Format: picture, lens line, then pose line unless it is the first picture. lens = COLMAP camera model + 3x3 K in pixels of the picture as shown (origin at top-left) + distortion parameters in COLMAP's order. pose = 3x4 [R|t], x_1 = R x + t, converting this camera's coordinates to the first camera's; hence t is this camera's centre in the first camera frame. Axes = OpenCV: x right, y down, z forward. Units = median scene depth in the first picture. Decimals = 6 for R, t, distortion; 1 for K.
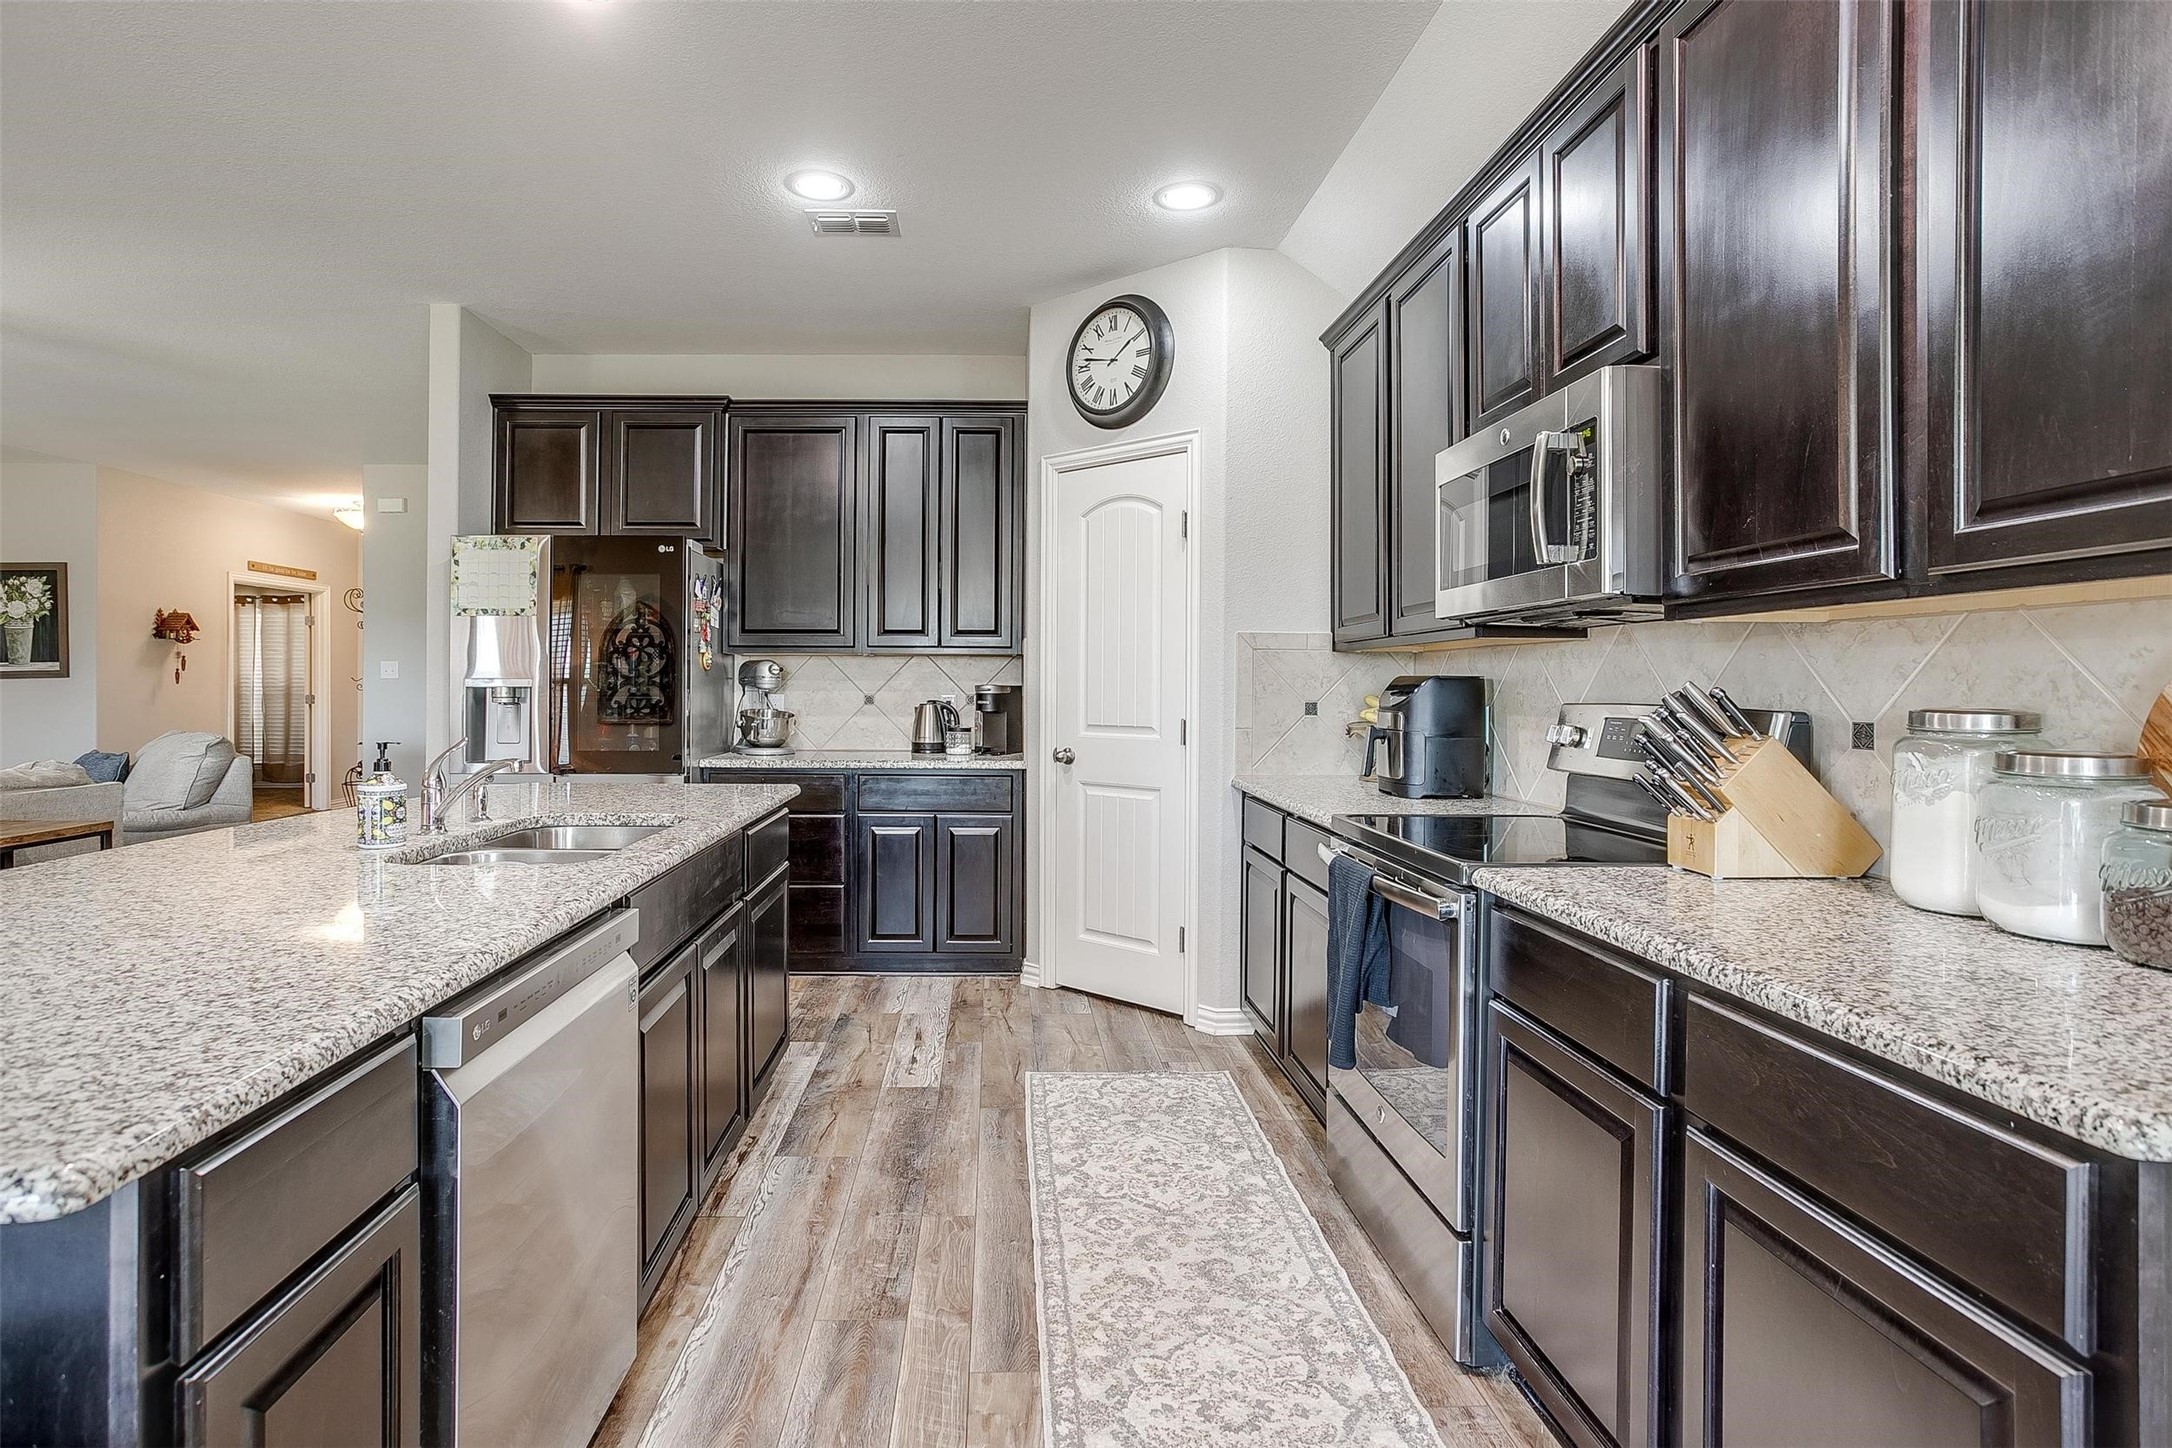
lens RADIAL K [[1092.6, 0, 1024.6], [0, 1092.6, 685.4], [0, 0, 1]] dist [-0.062216, 0.046152]
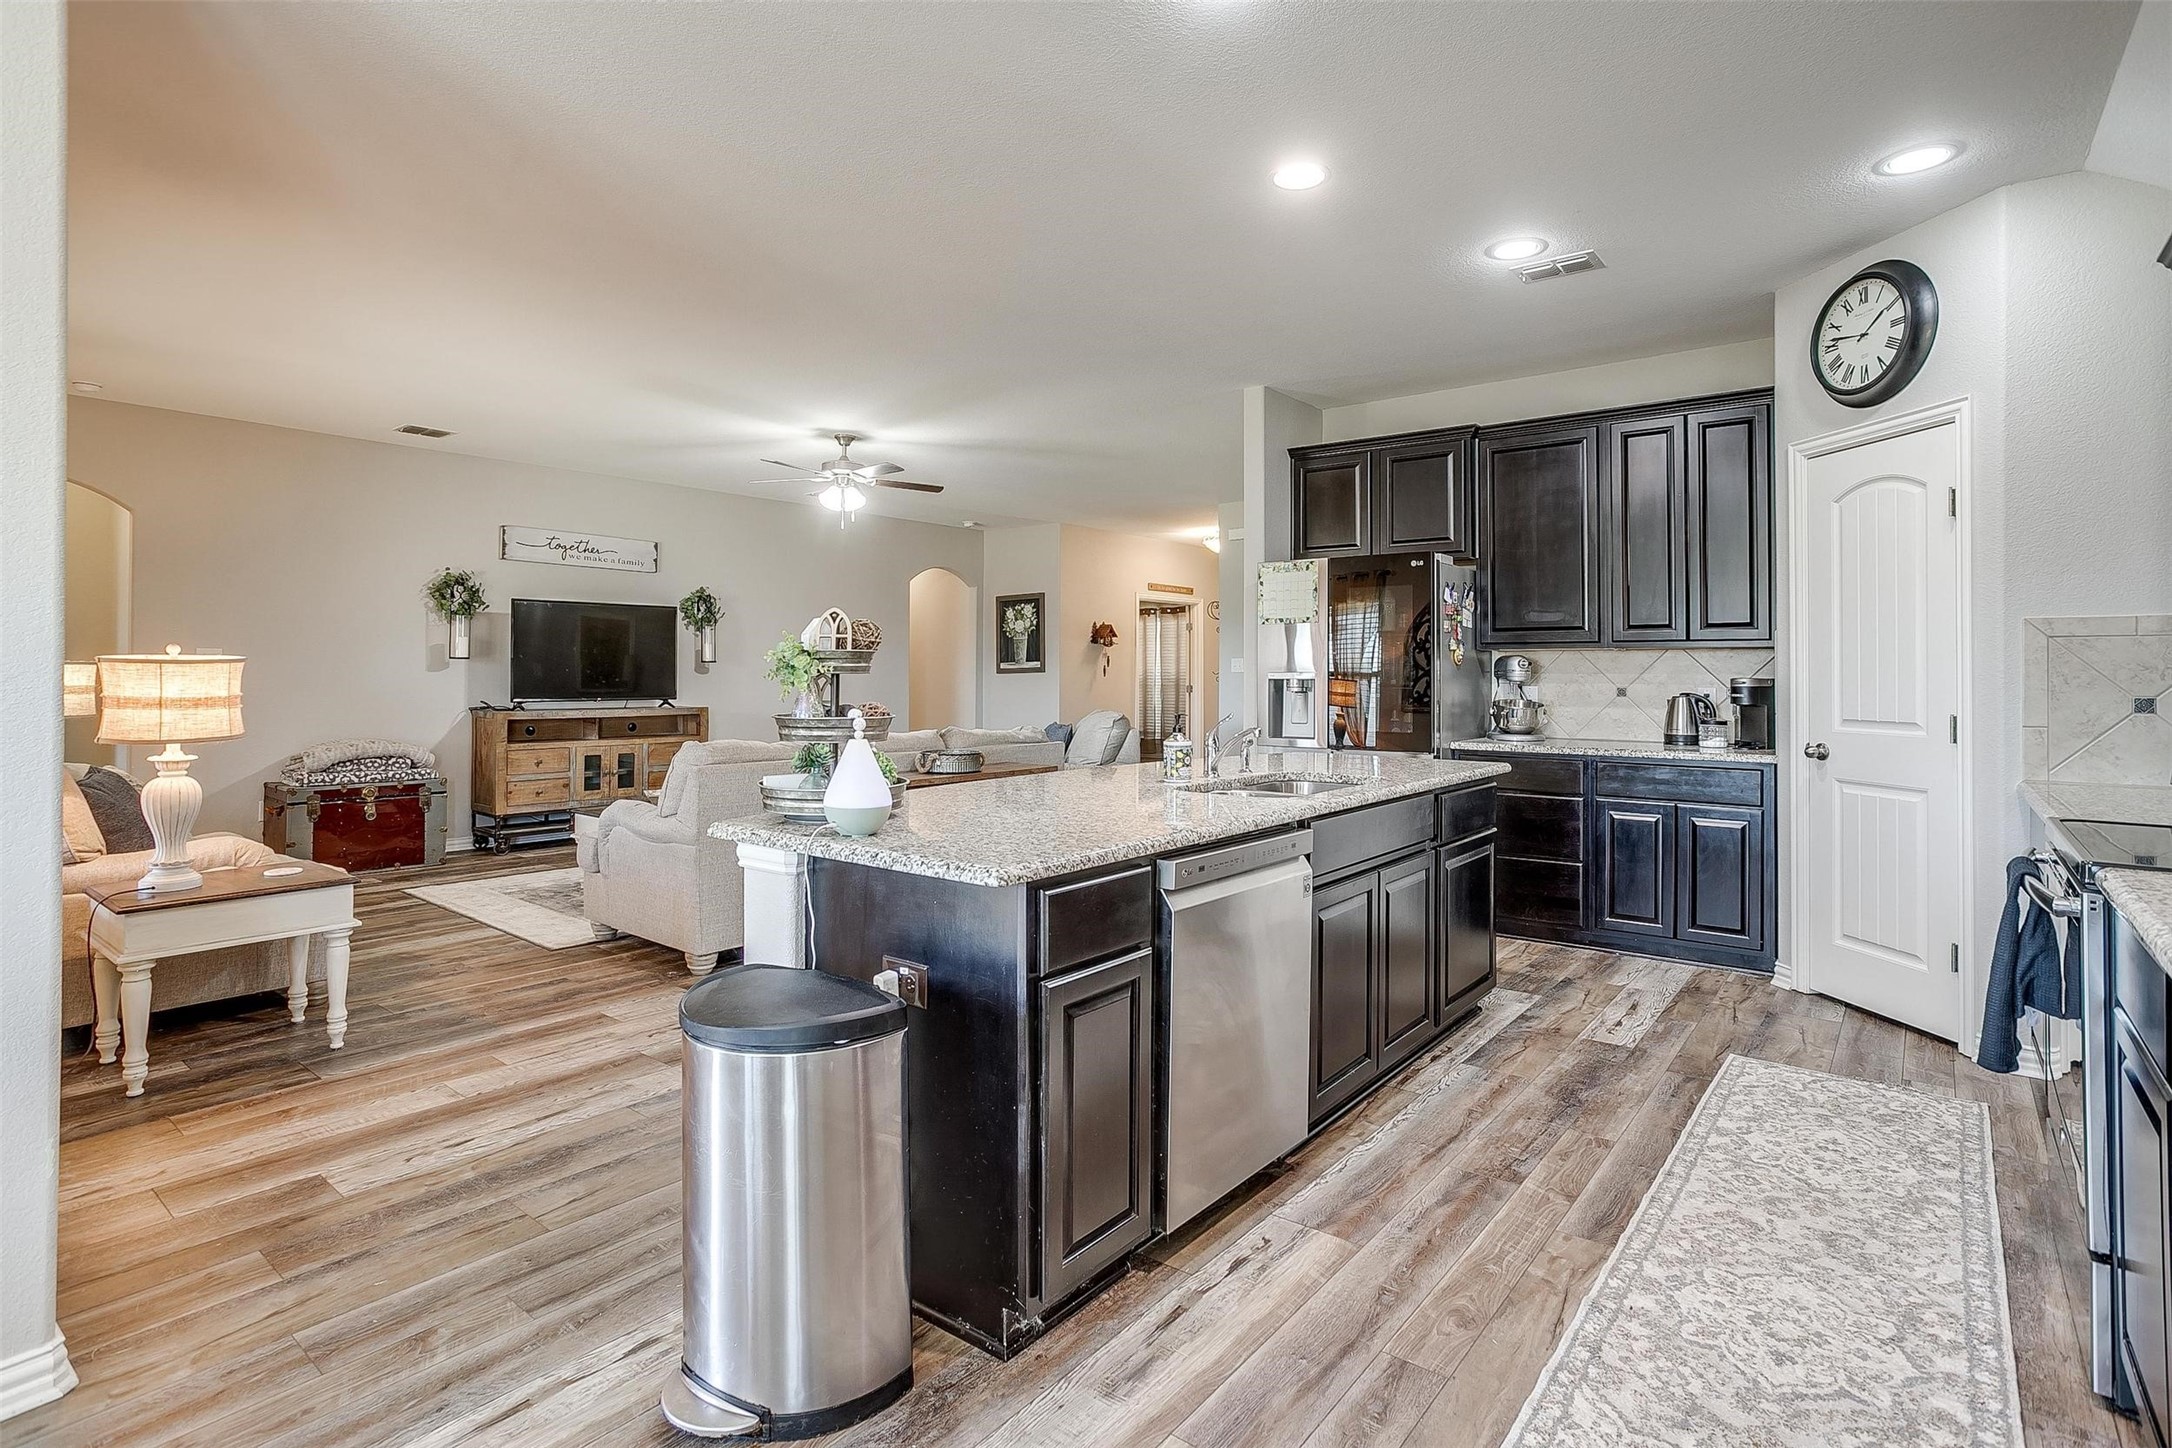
lens RADIAL K [[1087.6, 0, 1109.1], [0, 1087.6, 657.6], [0, 0, 1]] dist [-0.001413, 0.000720]
pose [[0.778765, -0.011360, -0.627213, 0.153341], [-0.000690, 0.999820, -0.018965, 0.000566], [0.627315, 0.015202, 0.778617, -0.140573]]
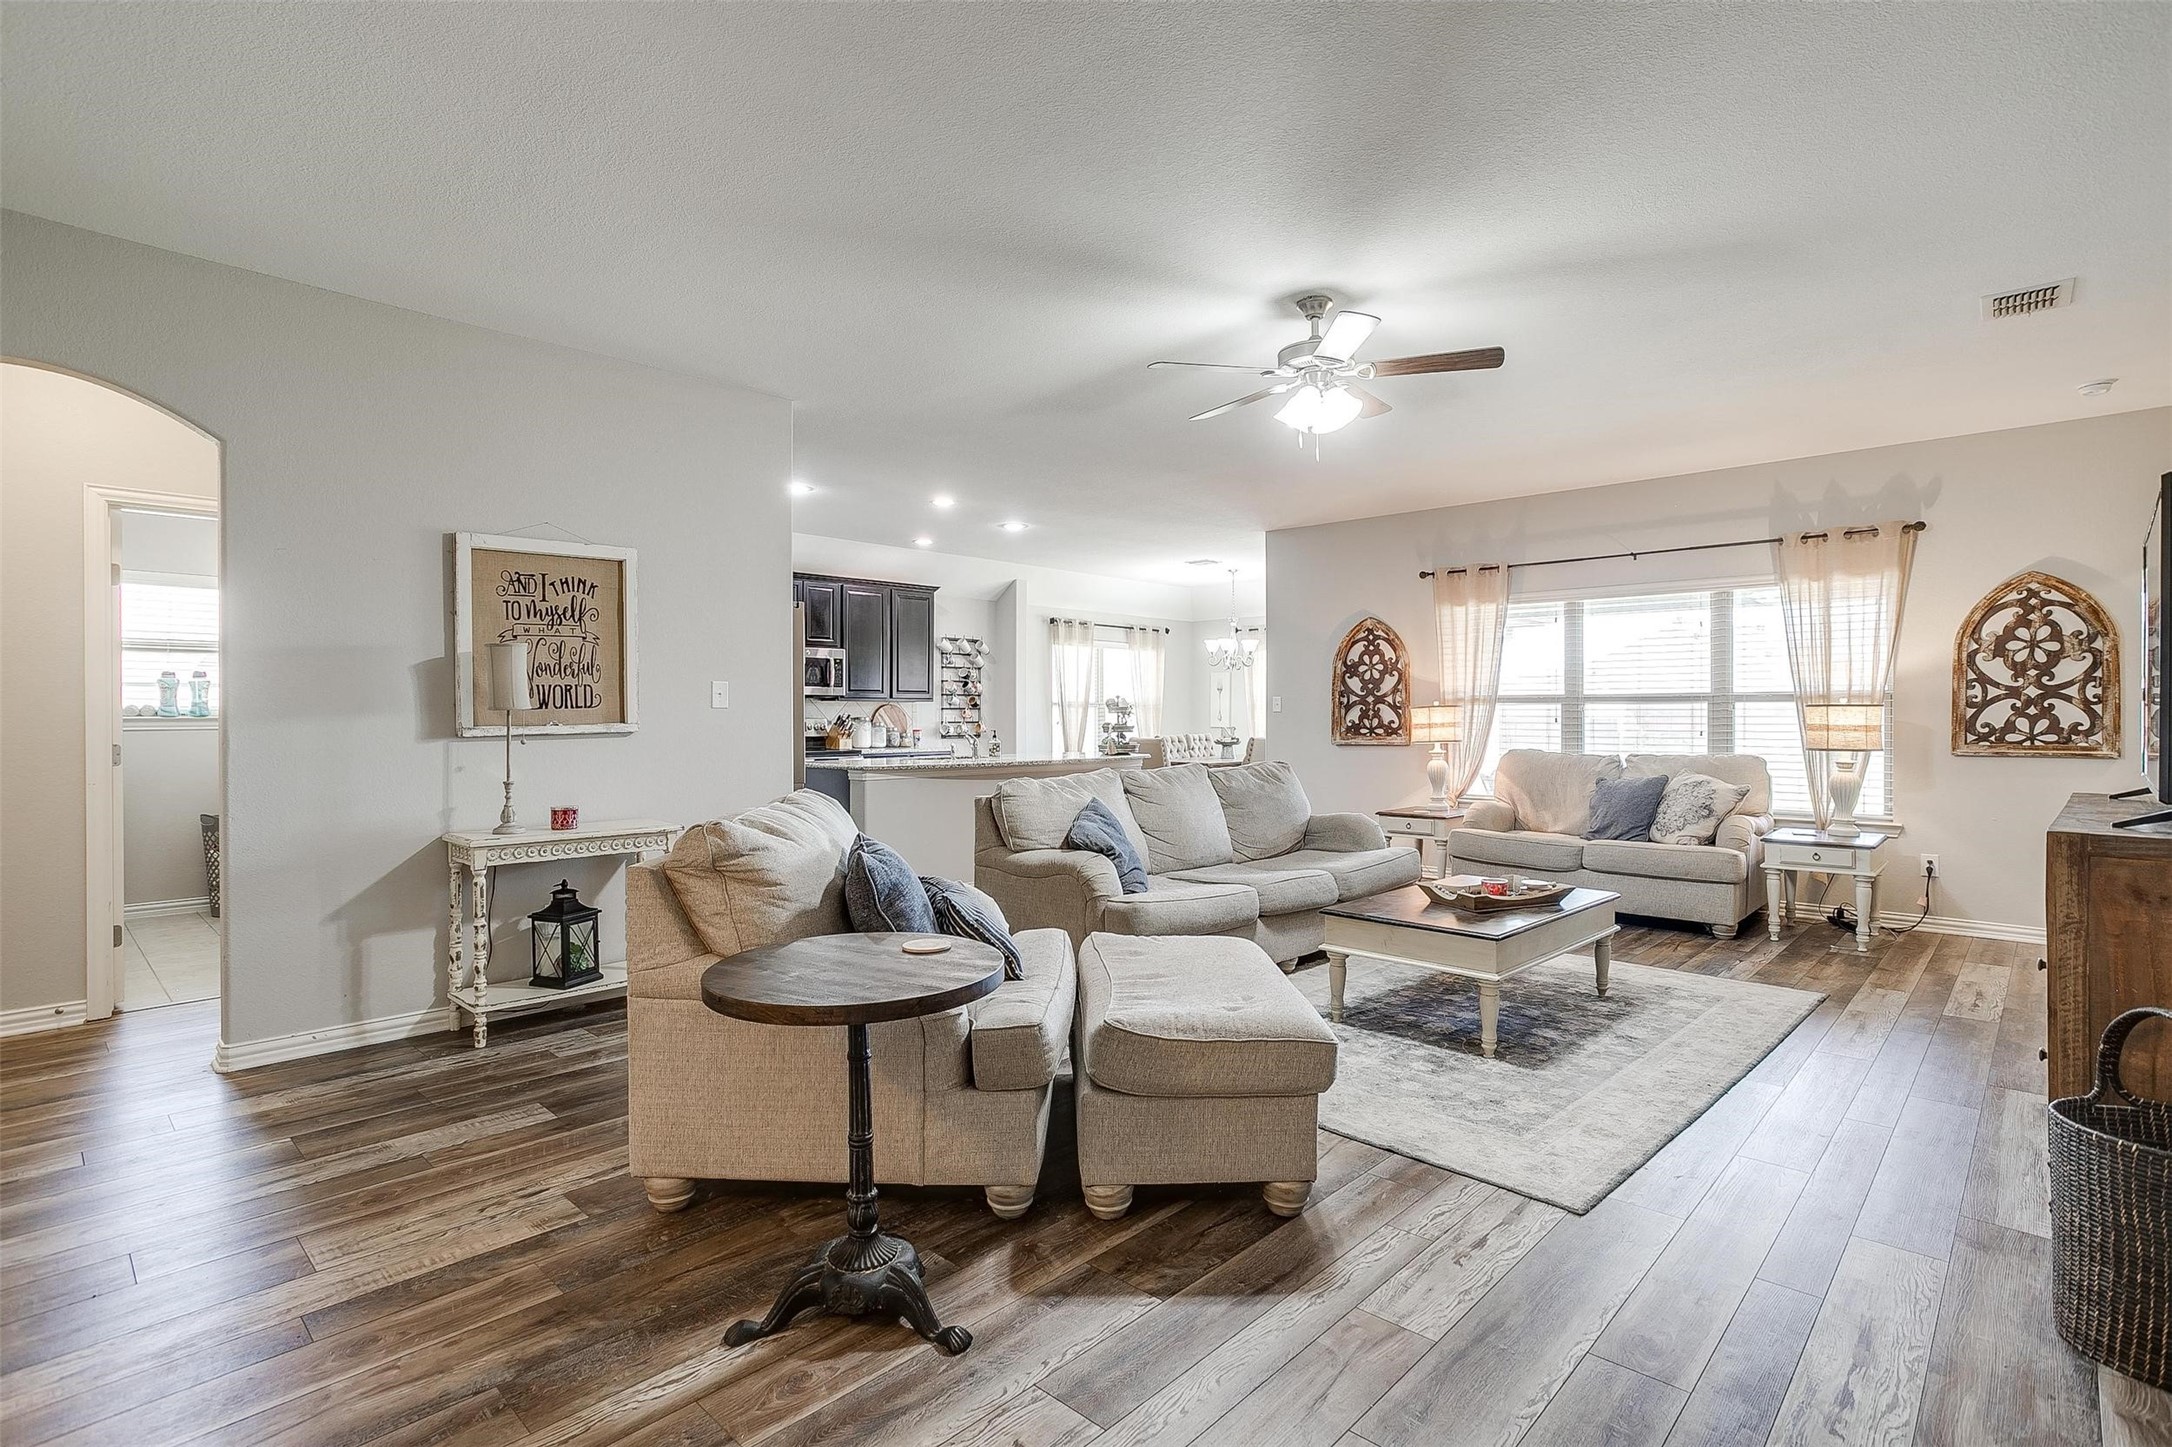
lens RADIAL K [[1057.3, 0, 1092.1], [0, 1057.3, 706.6], [0, 0, 1]] dist [-0.063158, 0.038342]
pose [[-0.709681, 0.002296, 0.704520, -1.654162], [-0.000191, 0.999994, -0.003451, -0.007312], [-0.704524, -0.002584, -0.709676, 1.635403]]
